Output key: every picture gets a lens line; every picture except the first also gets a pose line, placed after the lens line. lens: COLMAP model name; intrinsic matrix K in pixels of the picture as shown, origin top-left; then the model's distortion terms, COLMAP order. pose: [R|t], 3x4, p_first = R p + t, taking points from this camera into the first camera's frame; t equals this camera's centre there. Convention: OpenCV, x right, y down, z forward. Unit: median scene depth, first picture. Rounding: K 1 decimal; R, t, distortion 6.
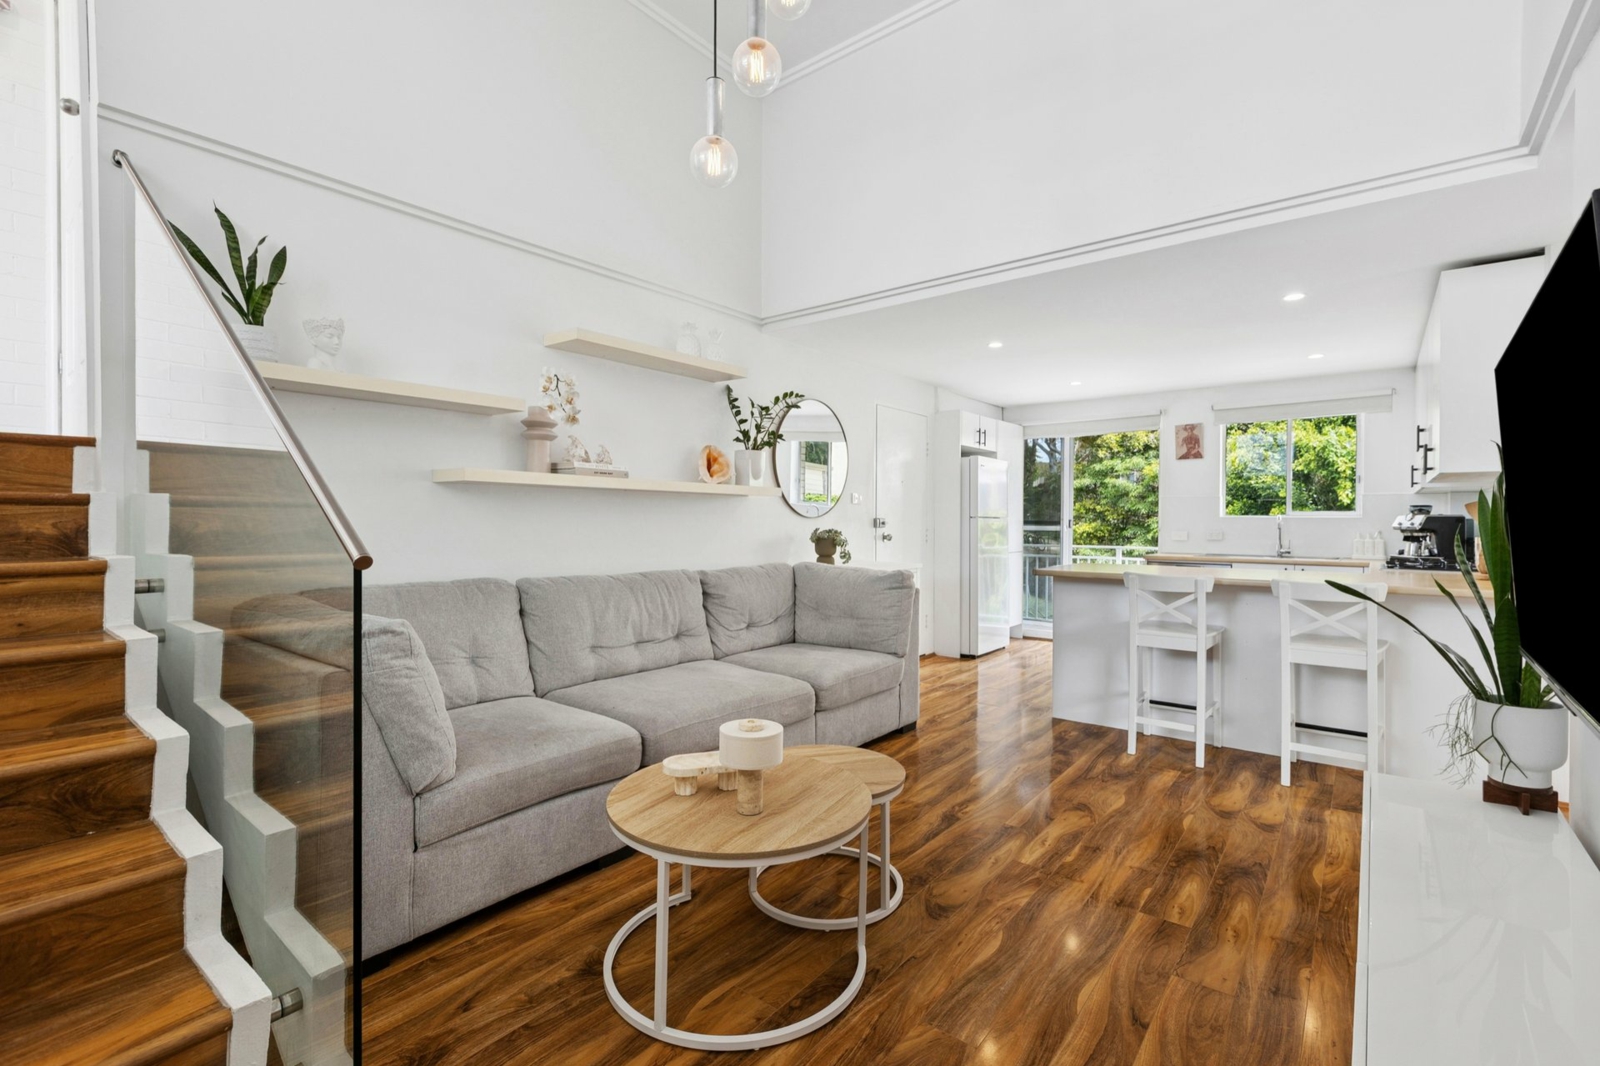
lens RADIAL K [[722.7, 0, 796.4], [0, 722.7, 526.3], [0, 0, 1]] dist [0.003658, 0.000130]
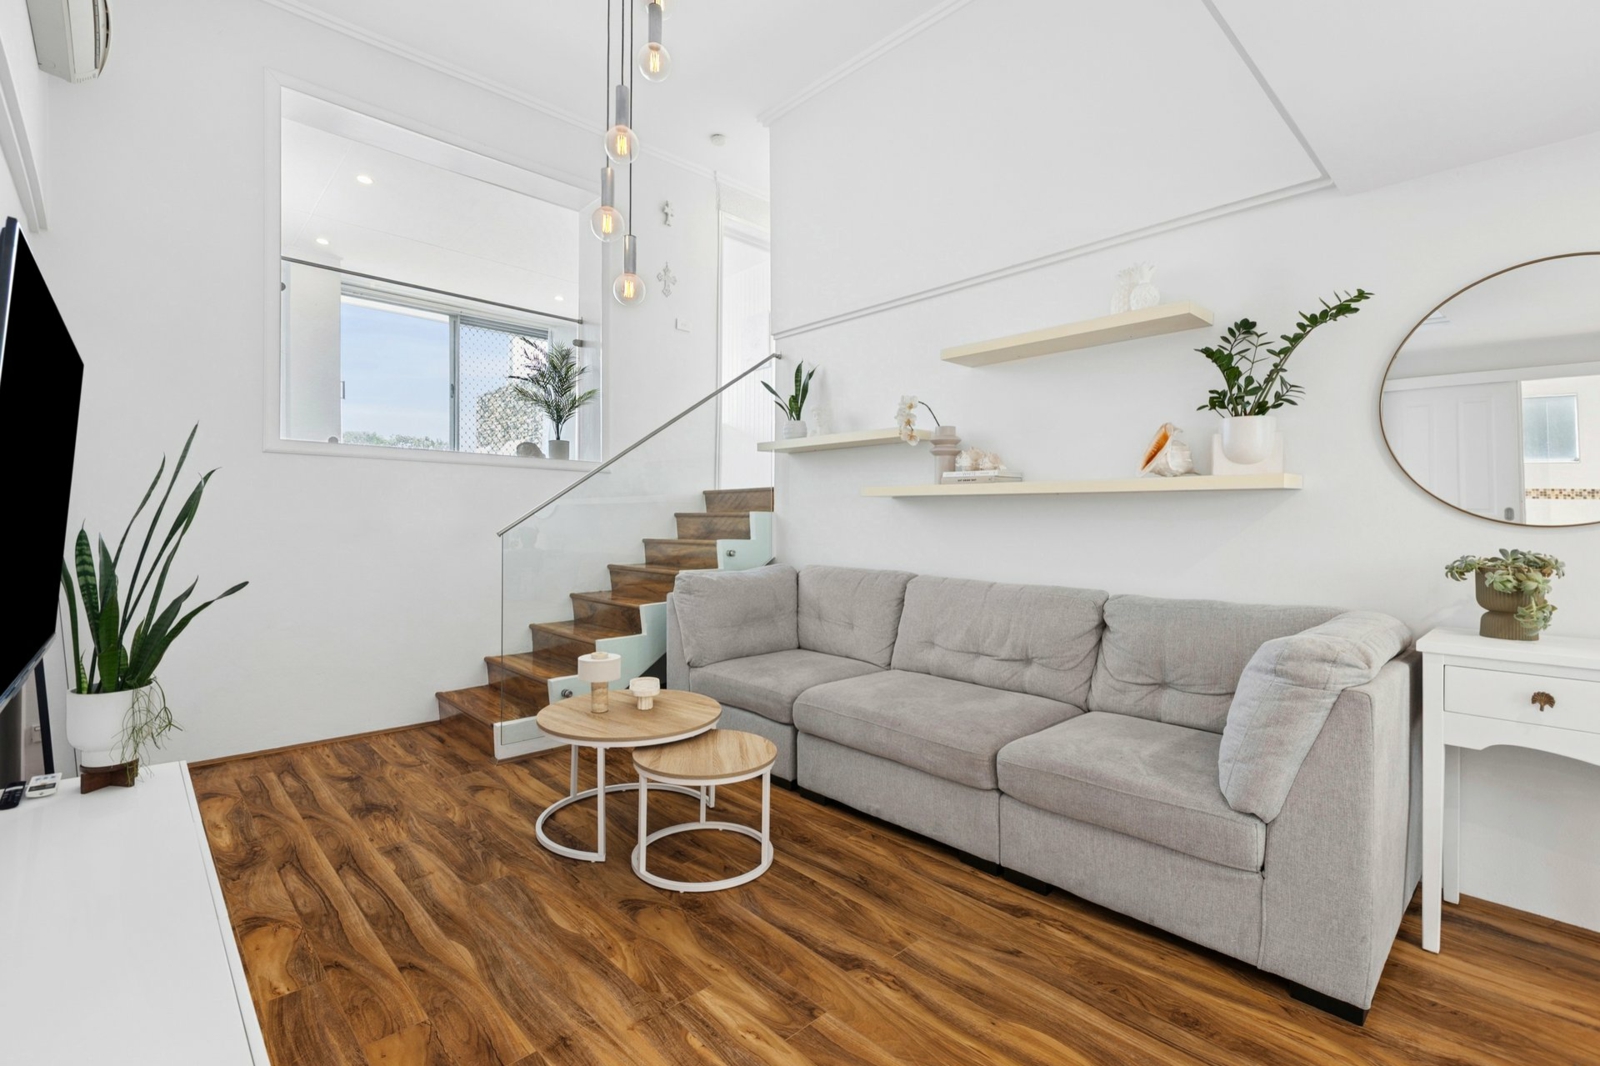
lens RADIAL K [[722.7, 0, 797.5], [0, 722.7, 530.1], [0, 0, 1]] dist [0.003658, 0.000130]
pose [[-0.142671, 0.004064, -0.989762, 1.110219], [-0.020453, 0.999766, 0.007054, -0.008181], [0.989559, 0.021250, -0.142554, 1.295027]]
